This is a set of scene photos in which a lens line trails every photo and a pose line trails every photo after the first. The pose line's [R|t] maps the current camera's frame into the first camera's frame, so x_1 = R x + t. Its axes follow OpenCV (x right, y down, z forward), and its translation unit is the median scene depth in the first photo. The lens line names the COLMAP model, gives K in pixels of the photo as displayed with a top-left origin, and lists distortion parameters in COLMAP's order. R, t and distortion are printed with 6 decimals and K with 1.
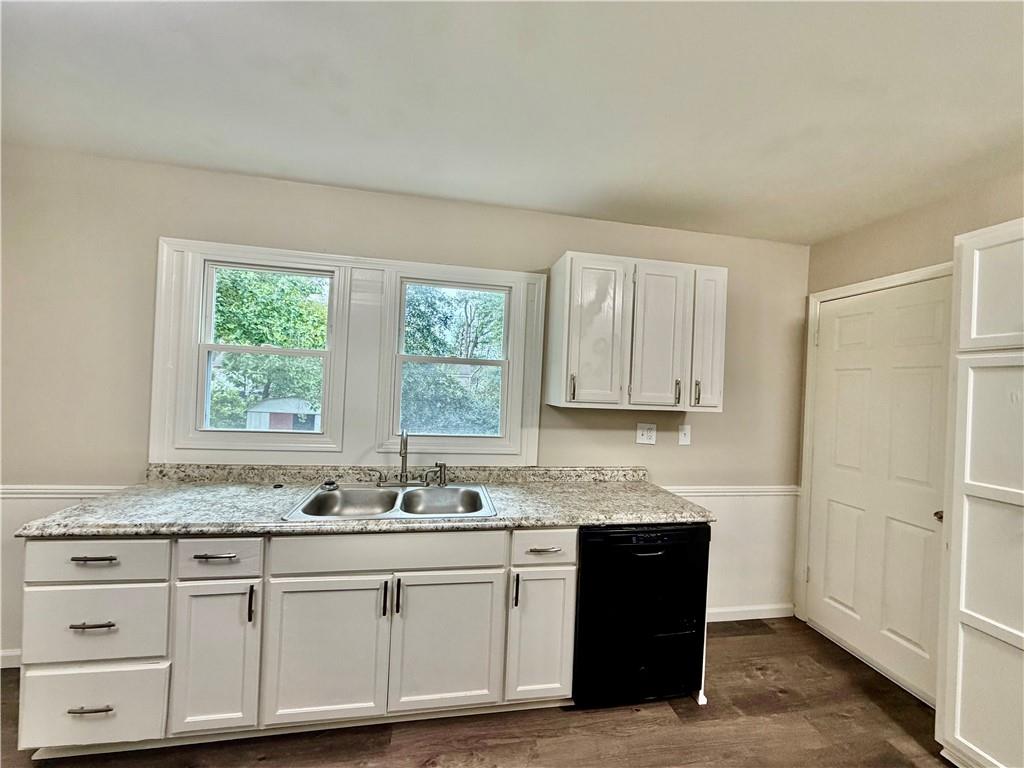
lens RADIAL K [[407.8, 0, 512.0], [0, 407.8, 384.0], [0, 0, 1]] dist [-0.001363, -0.000479]
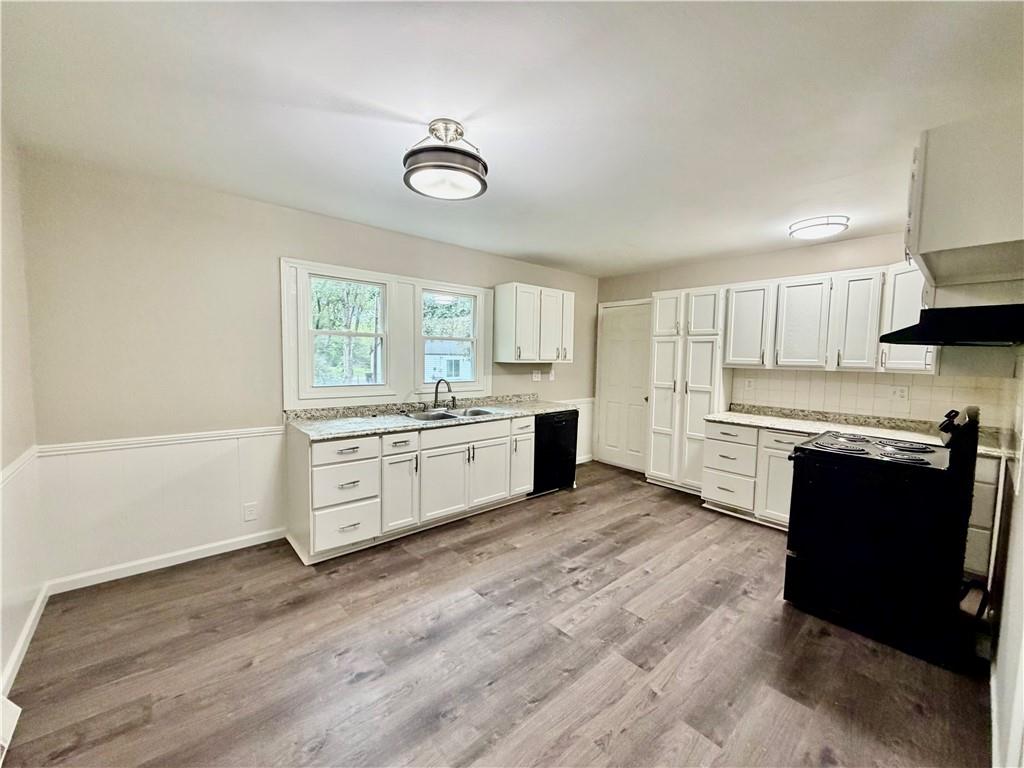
lens RADIAL K [[407.8, 0, 512.0], [0, 407.8, 384.0], [0, 0, 1]] dist [-0.001363, -0.000479]
pose [[0.856068, -0.065389, 0.512710, -0.995487], [0.018754, 0.995242, 0.095616, -0.032680], [-0.516523, -0.072238, 0.853221, -0.759982]]
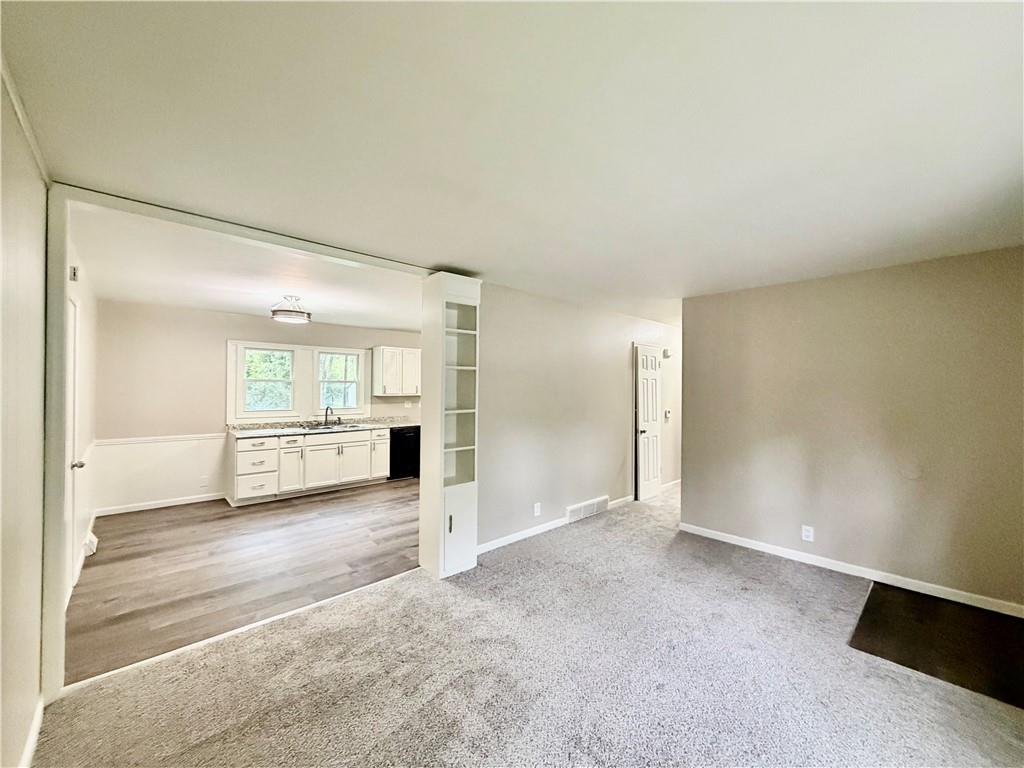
lens RADIAL K [[407.8, 0, 512.0], [0, 407.8, 384.0], [0, 0, 1]] dist [-0.001363, -0.000479]
pose [[0.840521, -0.033975, 0.540713, -0.801832], [0.028074, 0.999422, 0.019158, -0.074884], [-0.541051, -0.000923, 0.840989, -2.418820]]
